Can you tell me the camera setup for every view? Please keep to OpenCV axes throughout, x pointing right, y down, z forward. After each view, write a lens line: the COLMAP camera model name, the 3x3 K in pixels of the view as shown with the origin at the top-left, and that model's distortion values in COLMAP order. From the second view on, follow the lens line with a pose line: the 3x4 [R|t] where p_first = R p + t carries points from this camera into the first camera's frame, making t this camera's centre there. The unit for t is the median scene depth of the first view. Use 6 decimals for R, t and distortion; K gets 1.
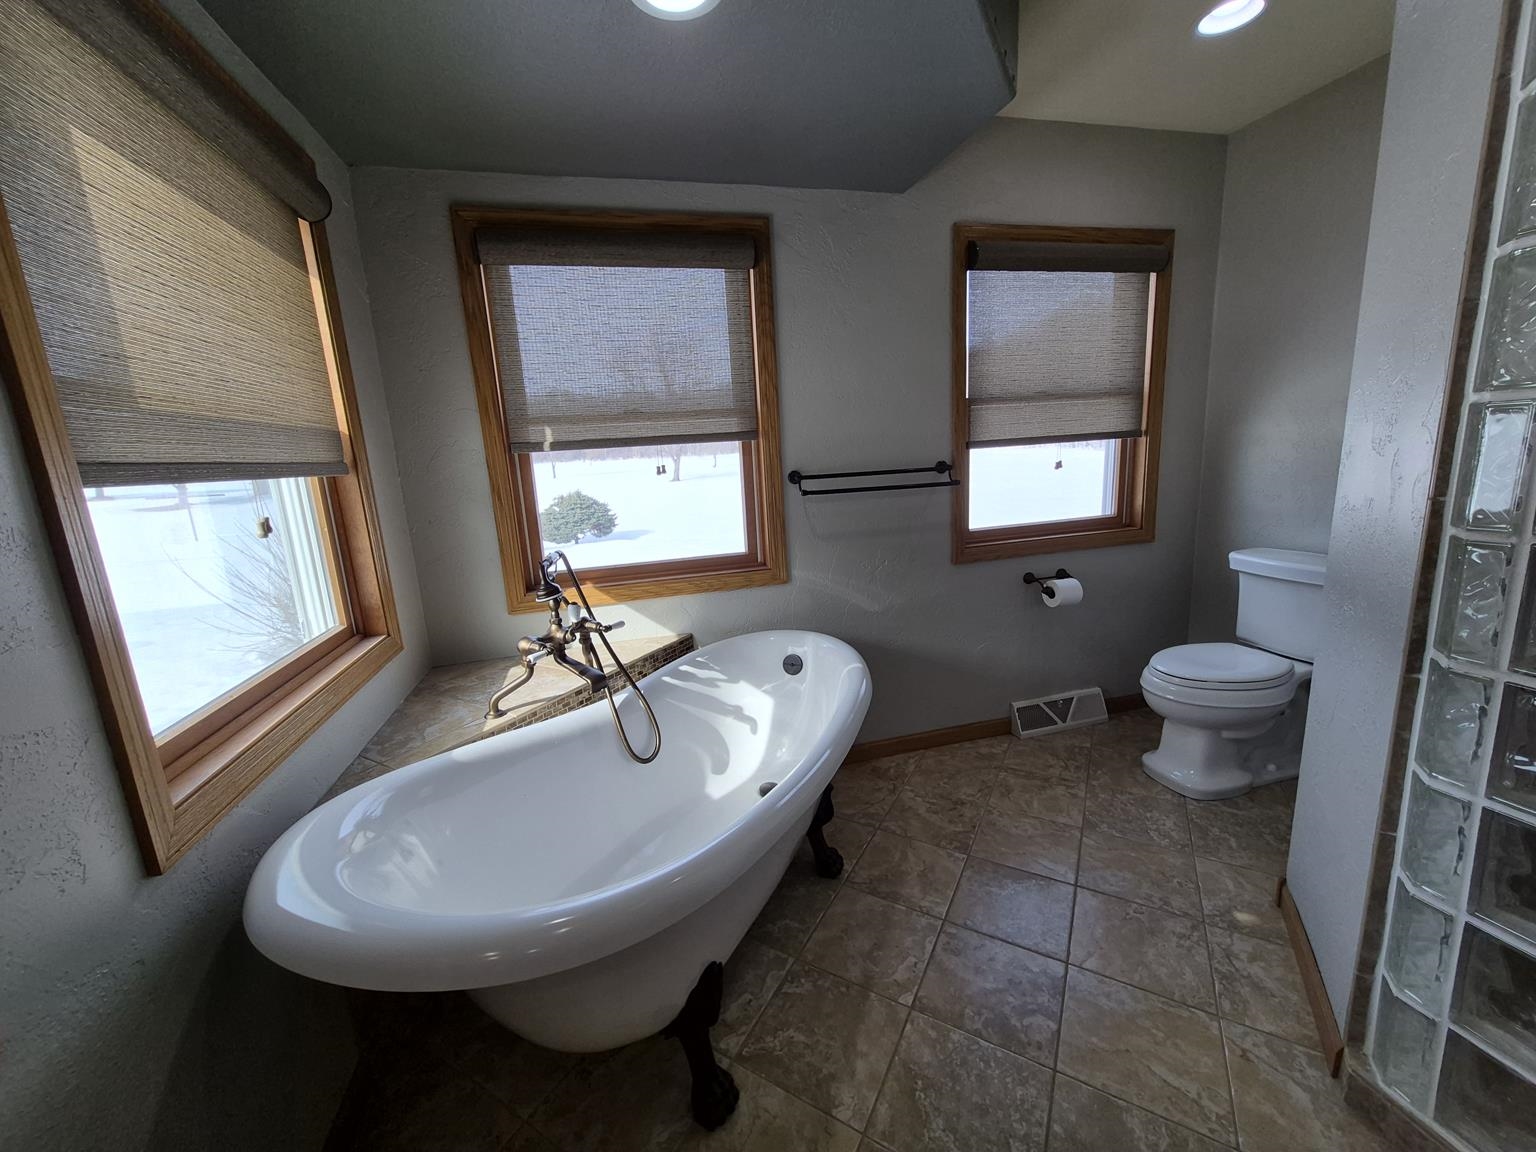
lens RADIAL K [[602.8, 0, 763.9], [0, 602.8, 569.6], [0, 0, 1]] dist [0.003503, 0.000297]
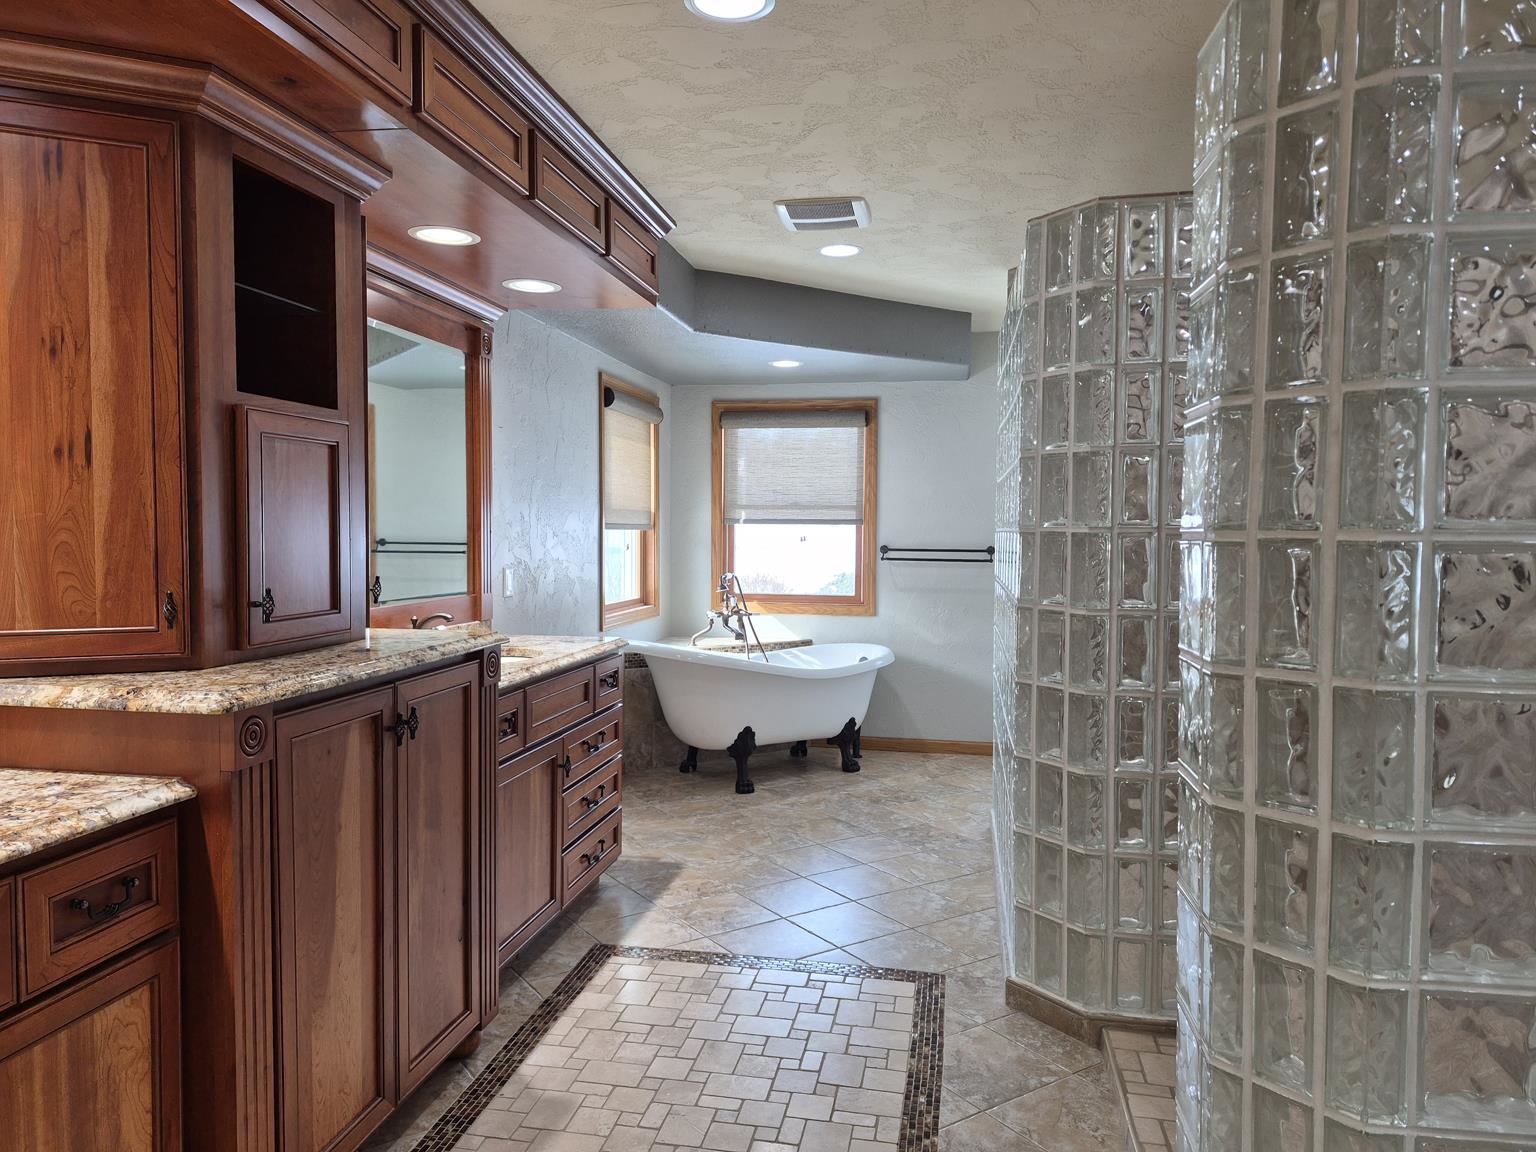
lens RADIAL K [[1066.8, 0, 761.7], [0, 1066.8, 573.1], [0, 0, 1]] dist [0.083920, -0.085430]
pose [[0.908533, 0.086353, -0.408792, 1.020920], [-0.140311, 0.984647, -0.103843, 0.275006], [0.393549, 0.151703, 0.906700, -1.865382]]
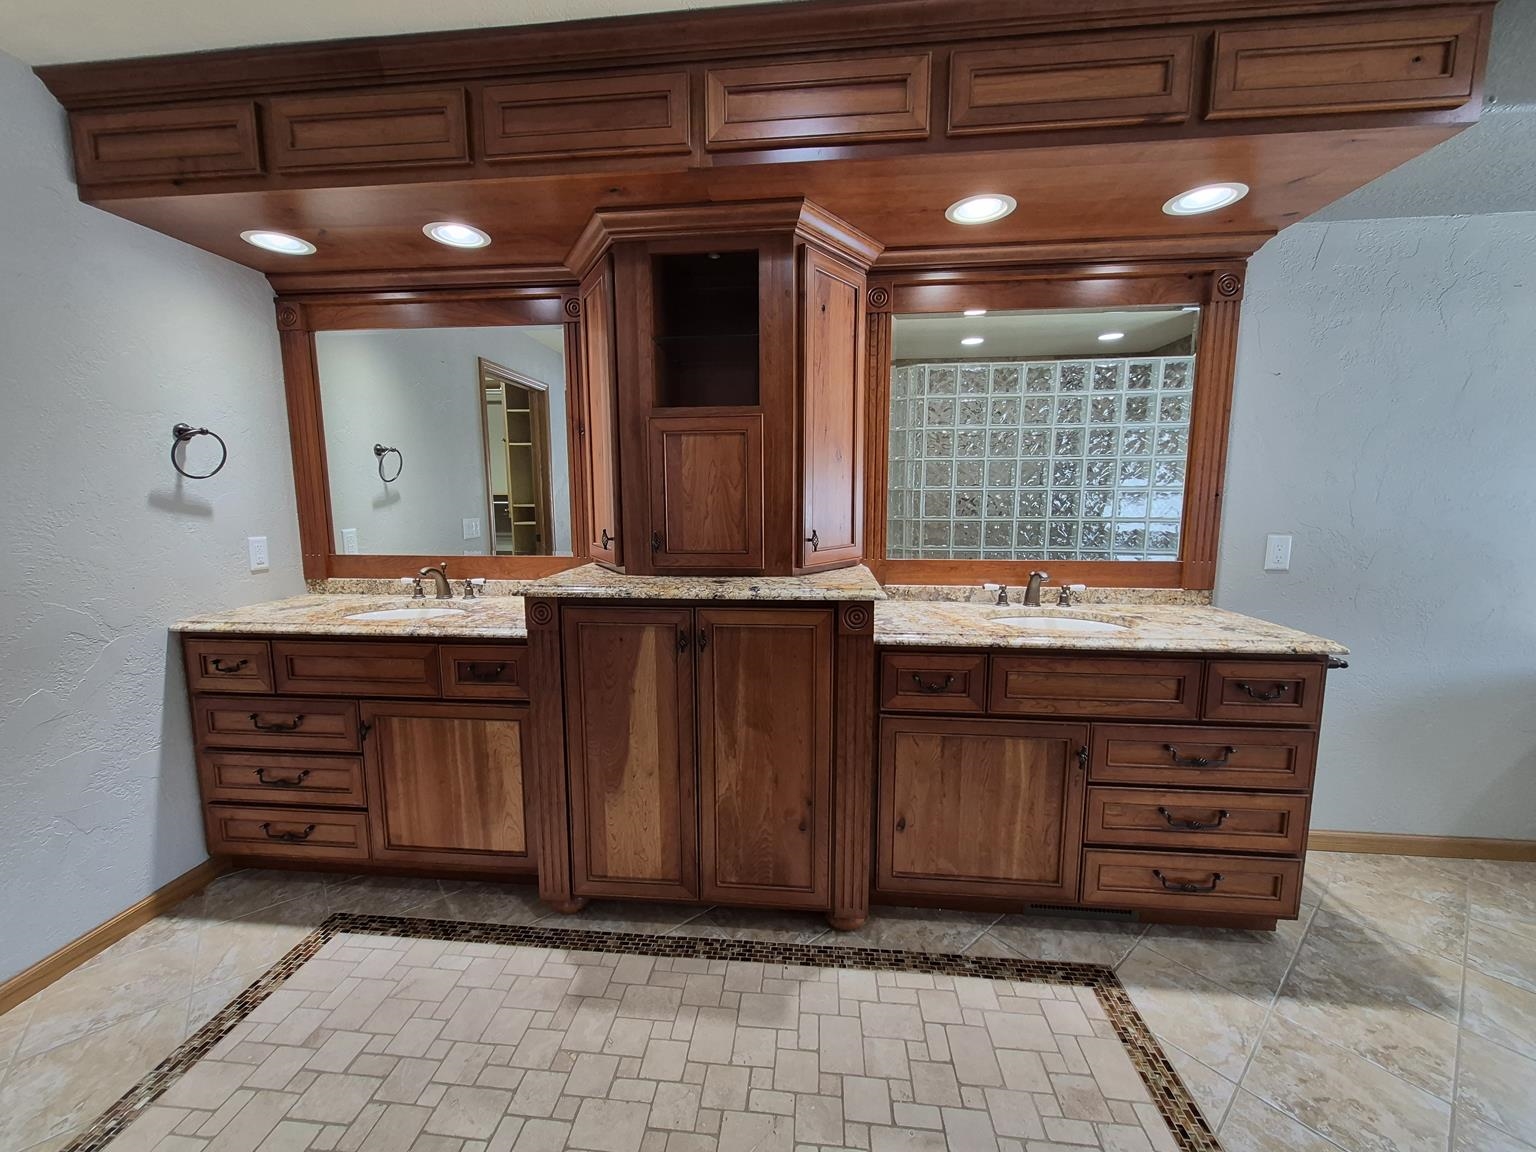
lens RADIAL K [[602.8, 0, 759.2], [0, 602.8, 566.4], [0, 0, 1]] dist [0.003503, 0.000297]
pose [[-0.325345, 0.179086, -0.928482, 0.976794], [-0.154556, 0.958626, 0.239058, 0.051120], [0.932879, 0.221278, -0.284206, -0.666357]]
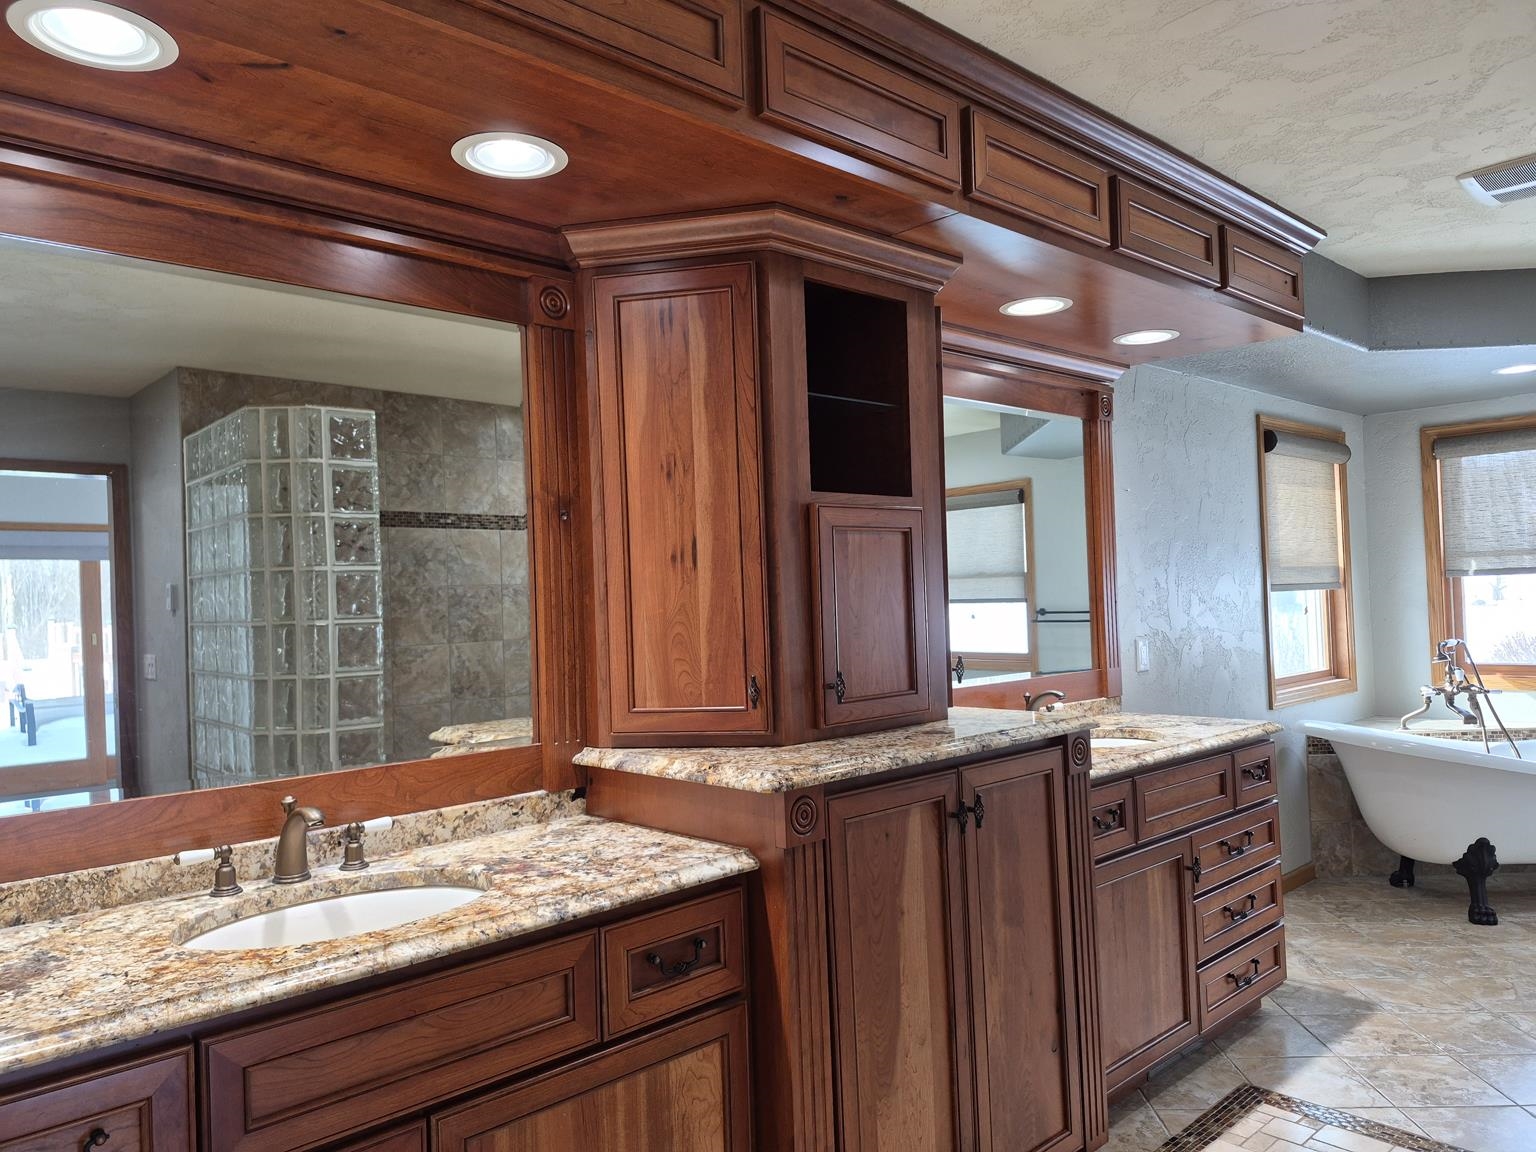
lens RADIAL K [[1066.8, 0, 766.3], [0, 1066.8, 577.7], [0, 0, 1]] dist [0.083920, -0.085430]
pose [[0.491647, 0.028456, -0.870329, 1.076605], [-0.159733, 0.985454, -0.058013, 0.227569], [0.856019, 0.167542, 0.489041, -1.717522]]
